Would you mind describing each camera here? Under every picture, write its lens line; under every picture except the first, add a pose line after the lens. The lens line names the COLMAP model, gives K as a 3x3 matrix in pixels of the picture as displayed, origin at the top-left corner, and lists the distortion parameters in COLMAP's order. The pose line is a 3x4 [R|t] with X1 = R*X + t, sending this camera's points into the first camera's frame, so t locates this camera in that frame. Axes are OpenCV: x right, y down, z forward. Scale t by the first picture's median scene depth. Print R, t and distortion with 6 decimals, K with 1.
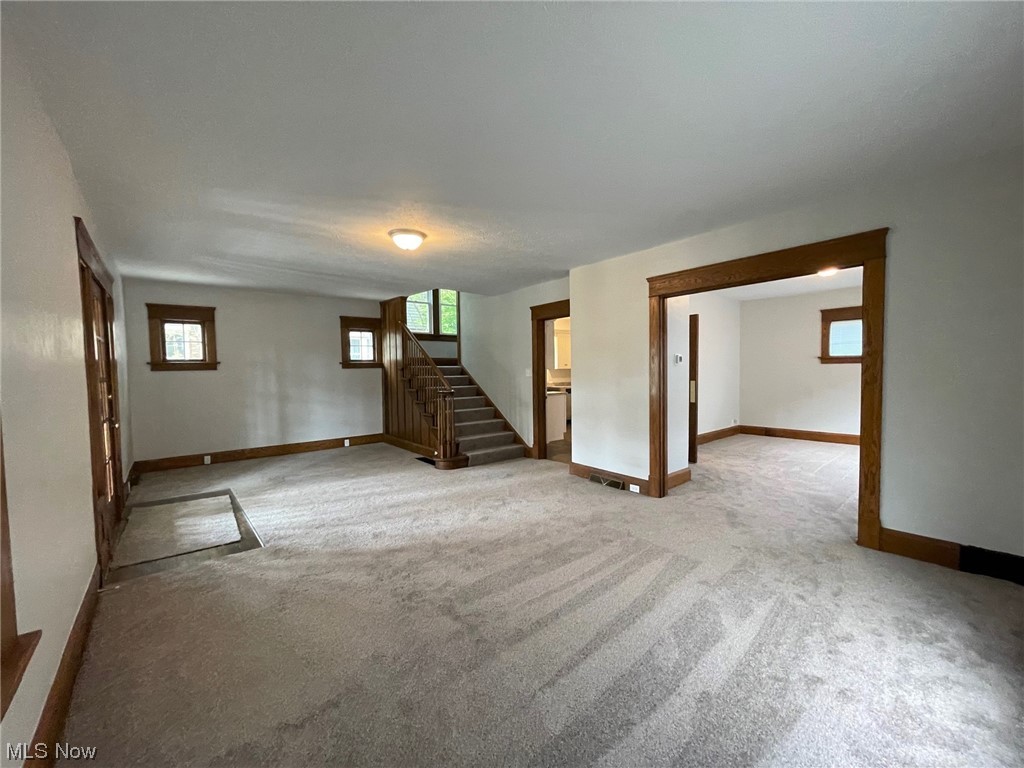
lens RADIAL K [[413.3, 0, 511.1], [0, 413.3, 386.9], [0, 0, 1]] dist [-0.001974, -0.000537]
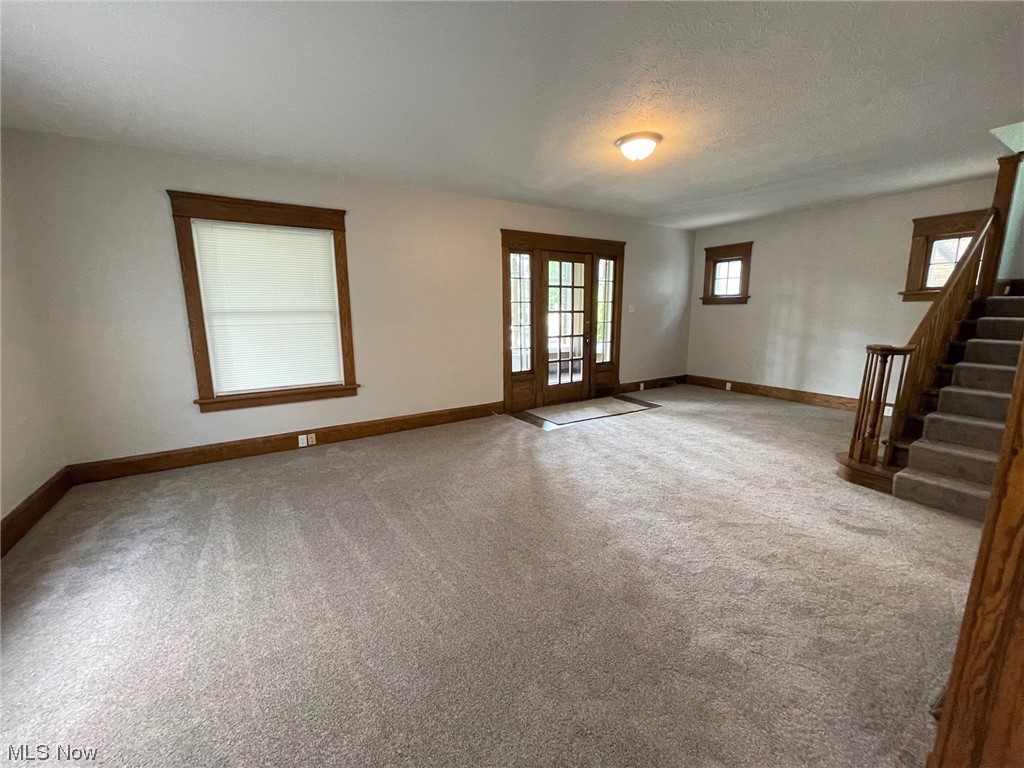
lens RADIAL K [[413.3, 0, 505.5], [0, 413.3, 385.4], [0, 0, 1]] dist [-0.001974, -0.000537]
pose [[-0.139967, 0.195904, -0.970583, 0.424031], [-0.033747, 0.978719, 0.202413, -0.030223], [0.989581, 0.061085, -0.130378, 0.547077]]
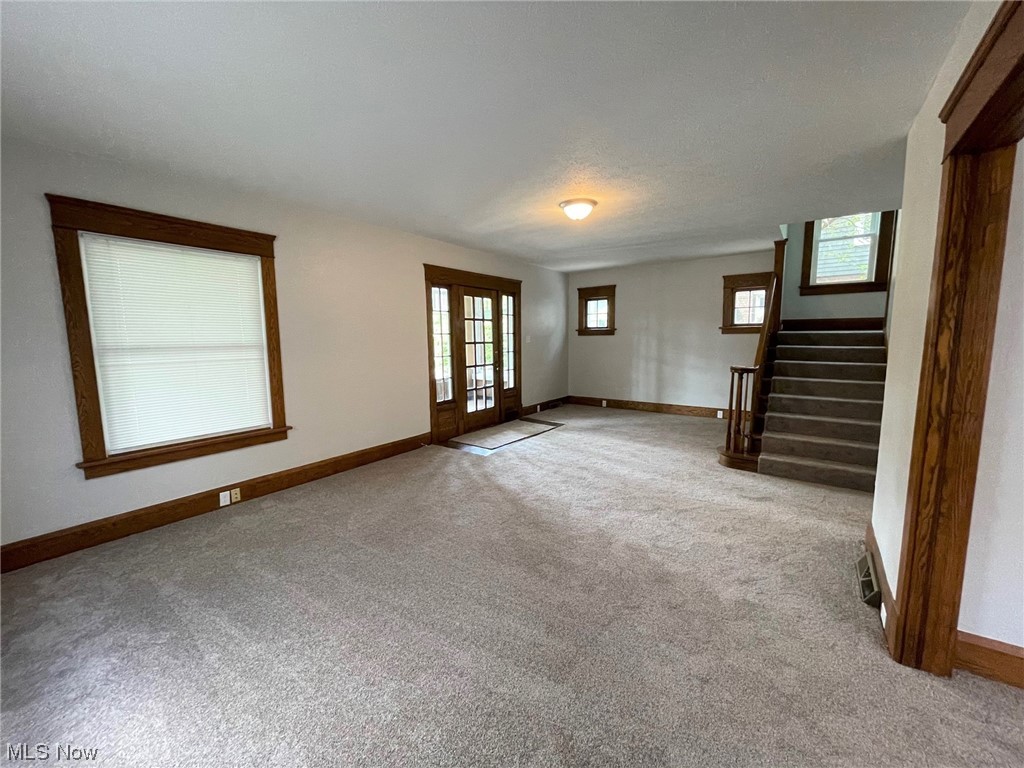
lens RADIAL K [[413.3, 0, 505.8], [0, 413.3, 386.6], [0, 0, 1]] dist [-0.001974, -0.000537]
pose [[0.239409, 0.131532, -0.961968, 0.450680], [-0.036853, 0.991298, 0.126371, -0.032192], [0.970219, 0.005197, 0.242173, 0.370903]]
